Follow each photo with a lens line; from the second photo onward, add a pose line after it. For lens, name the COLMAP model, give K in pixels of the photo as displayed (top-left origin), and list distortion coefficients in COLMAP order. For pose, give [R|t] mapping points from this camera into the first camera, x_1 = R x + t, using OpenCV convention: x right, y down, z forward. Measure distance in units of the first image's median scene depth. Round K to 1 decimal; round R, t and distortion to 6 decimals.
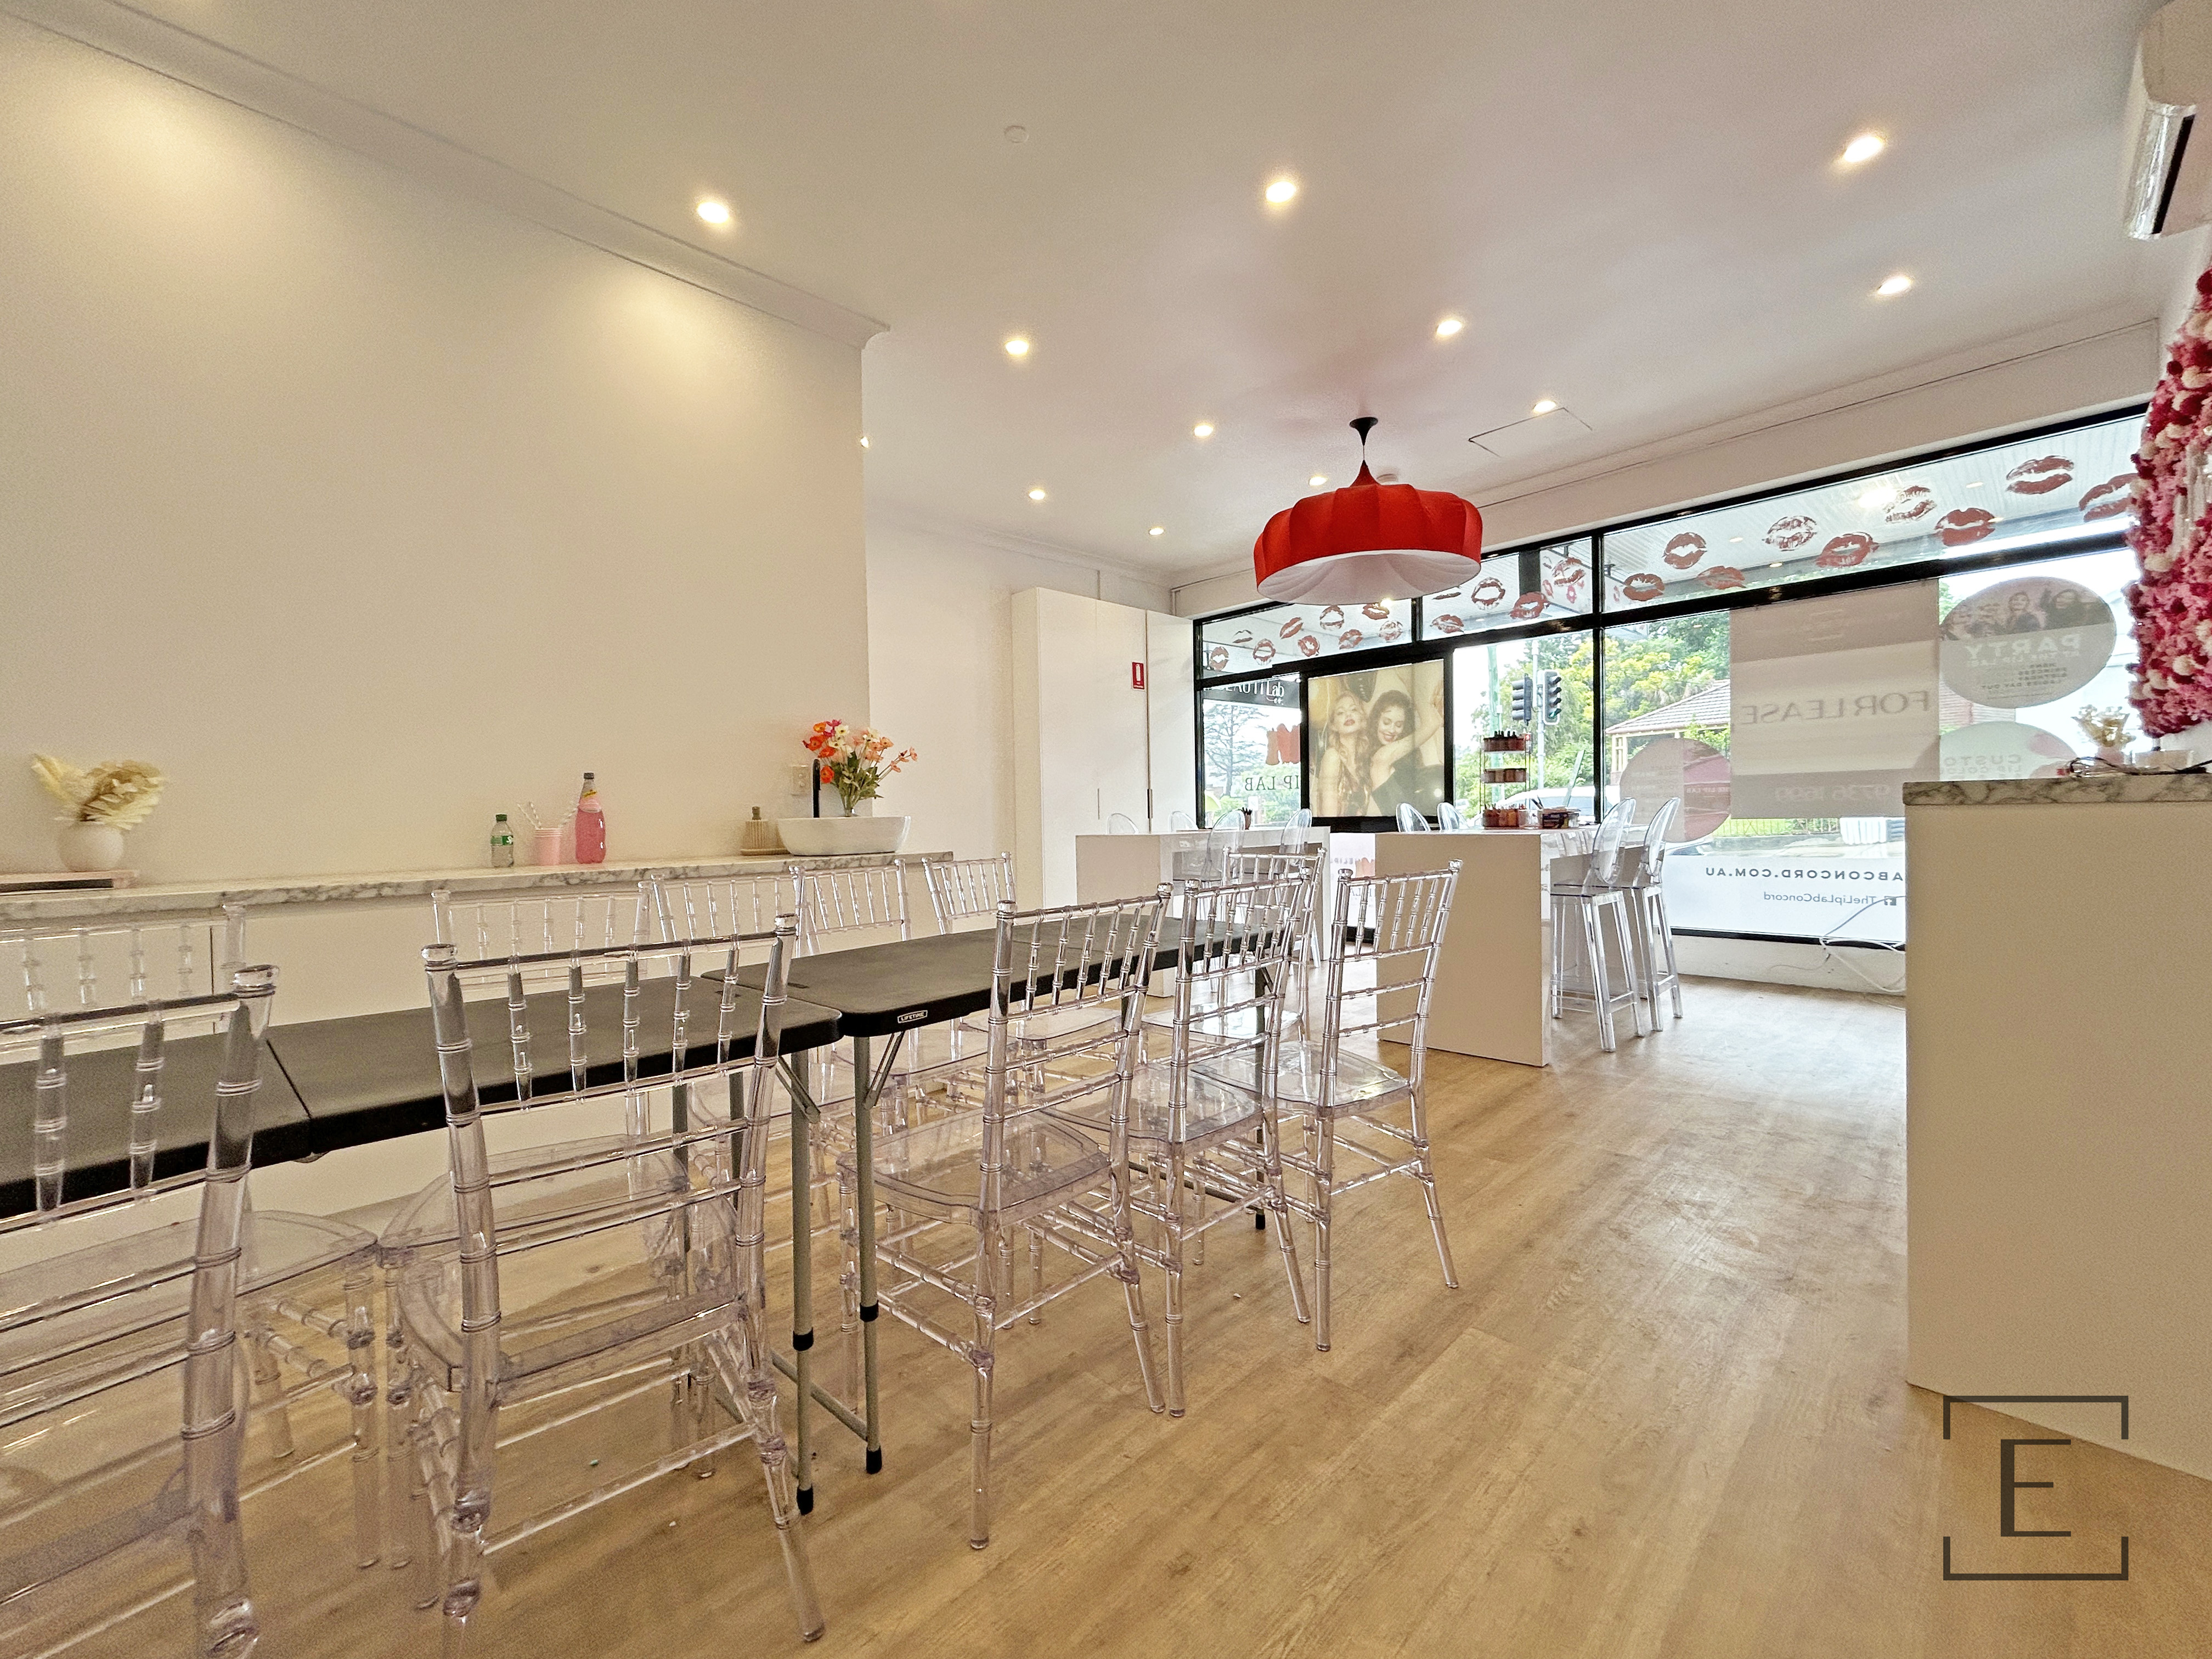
lens RADIAL K [[898.5, 0, 1086.9], [0, 898.5, 834.4], [0, 0, 1]] dist [0.001575, 0.000220]
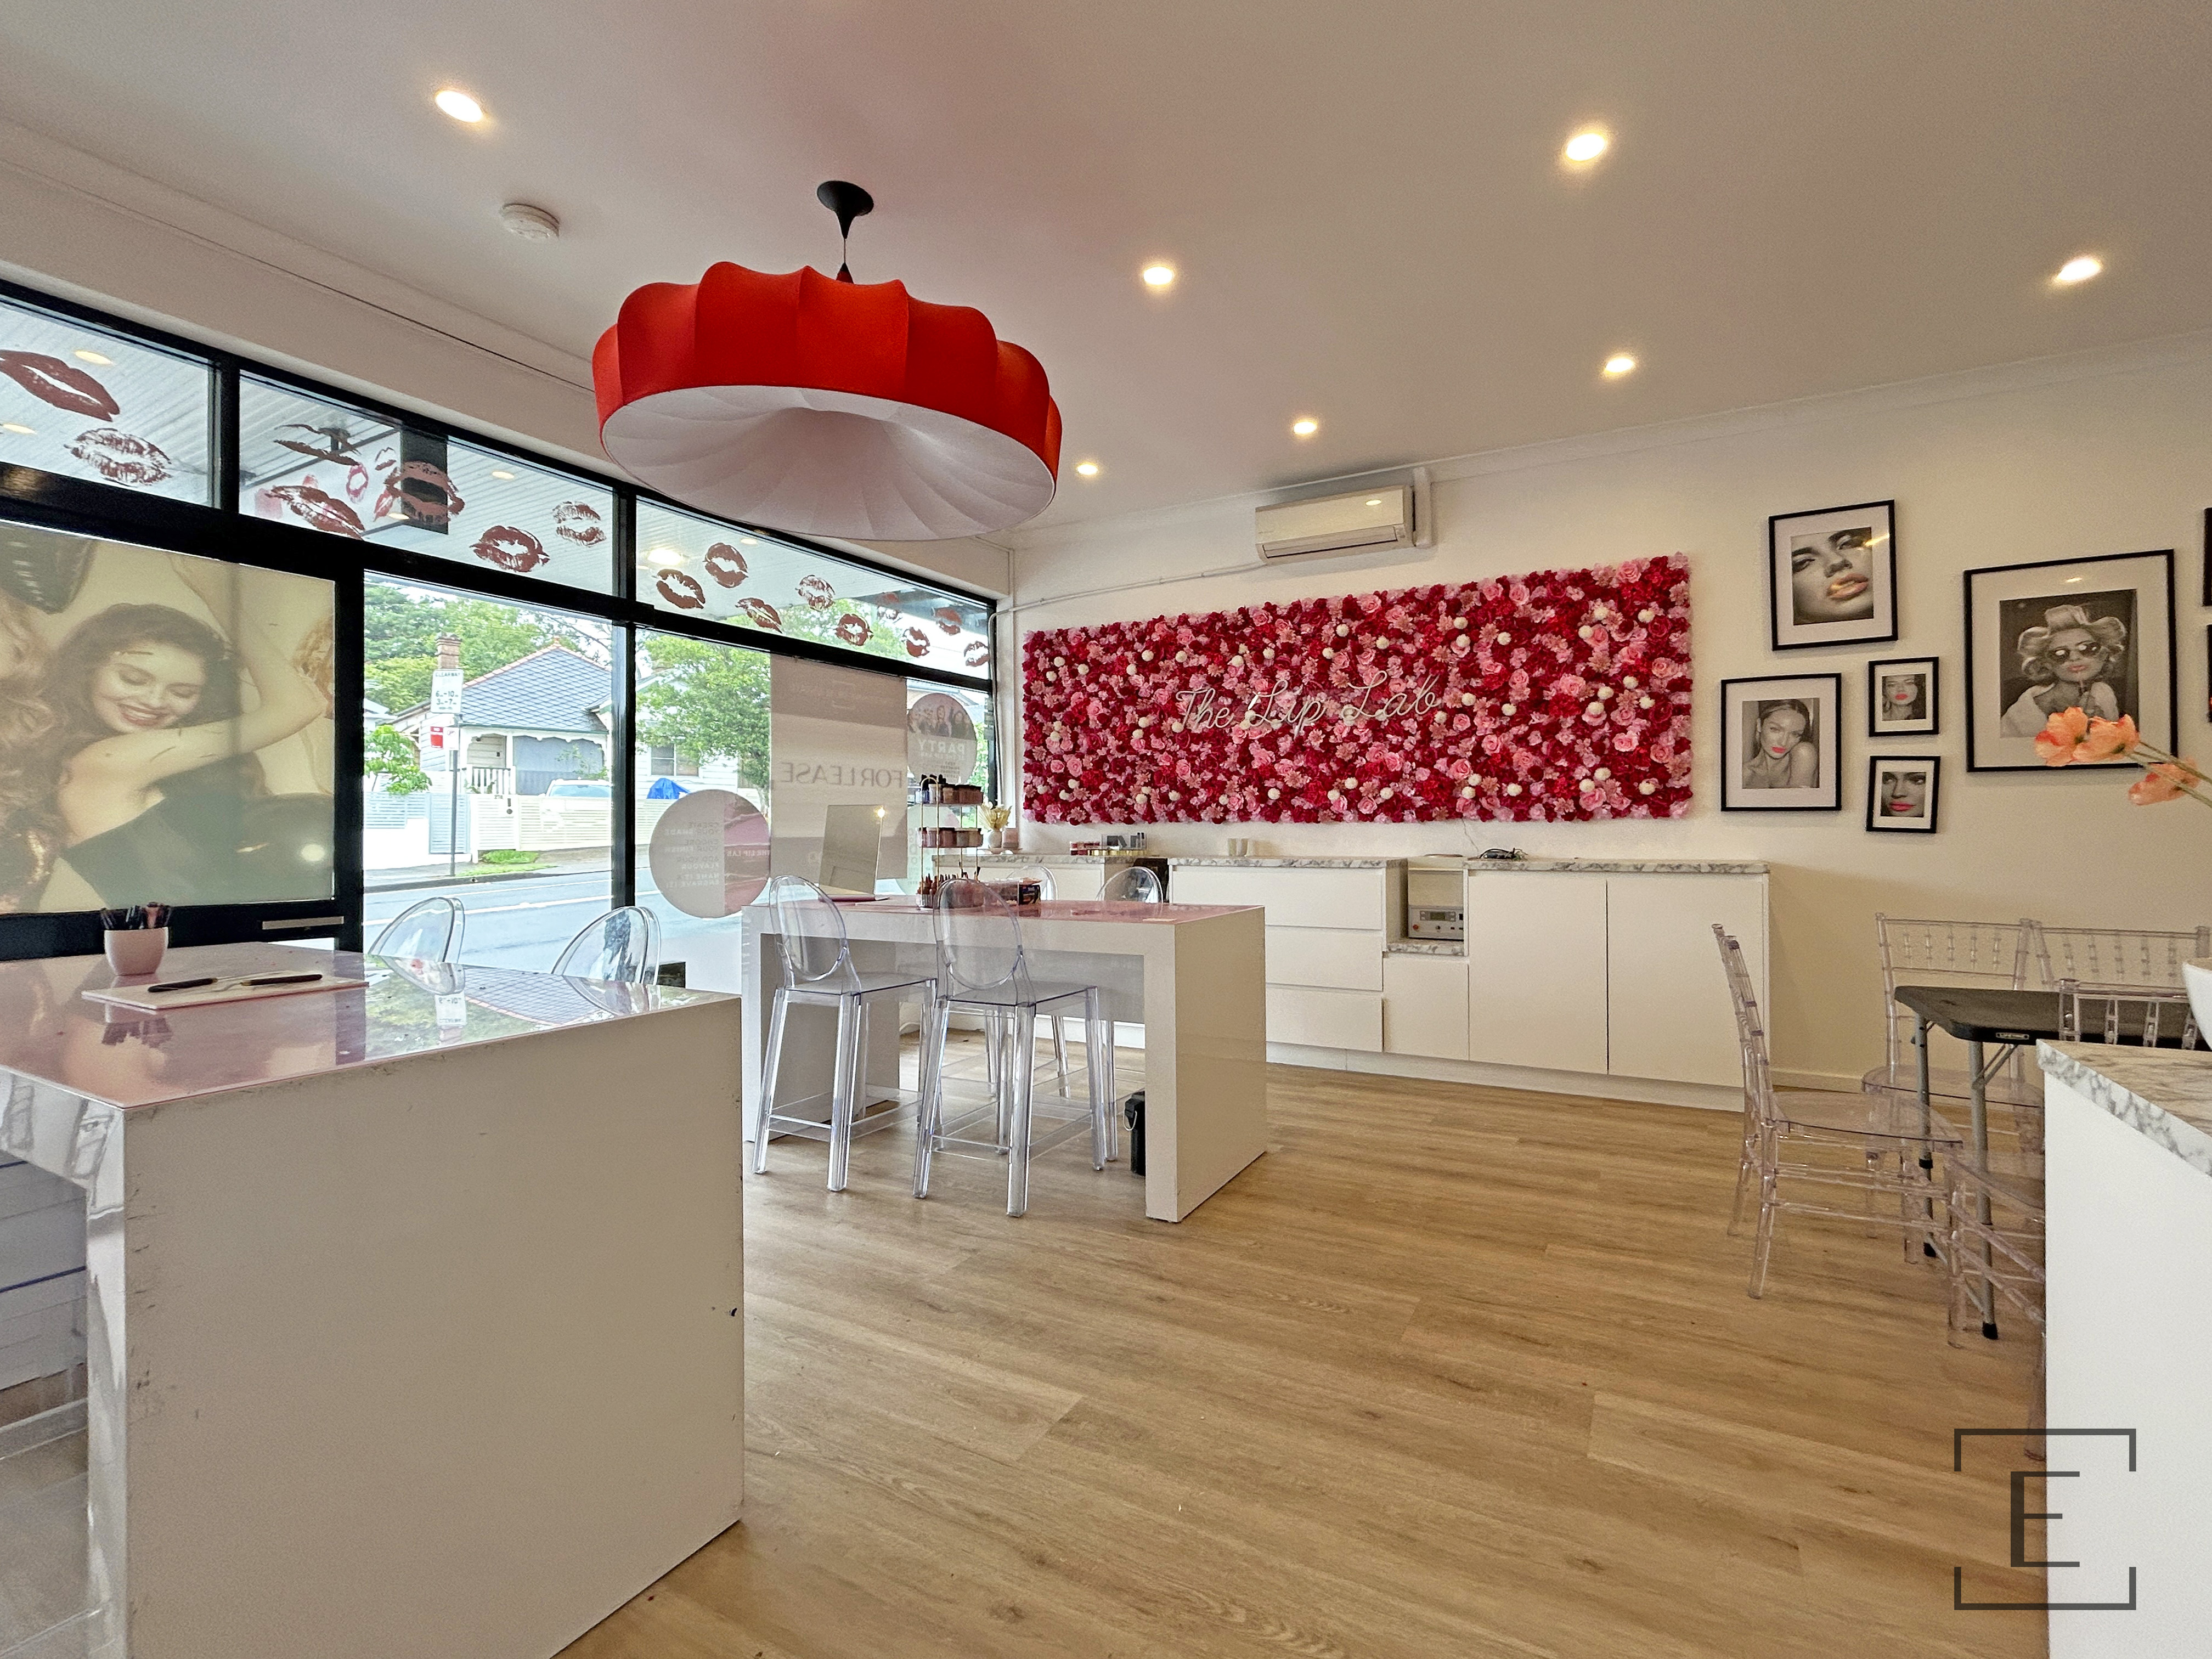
lens RADIAL K [[960.5, 0, 1108.5], [0, 960.5, 820.3], [0, 0, 1]] dist [0.000862, 0.000160]
pose [[-0.298061, 0.028651, 0.954117, -0.283471], [0.027160, 0.999399, -0.021526, -0.051380], [-0.954160, 0.019497, -0.298660, 0.938481]]
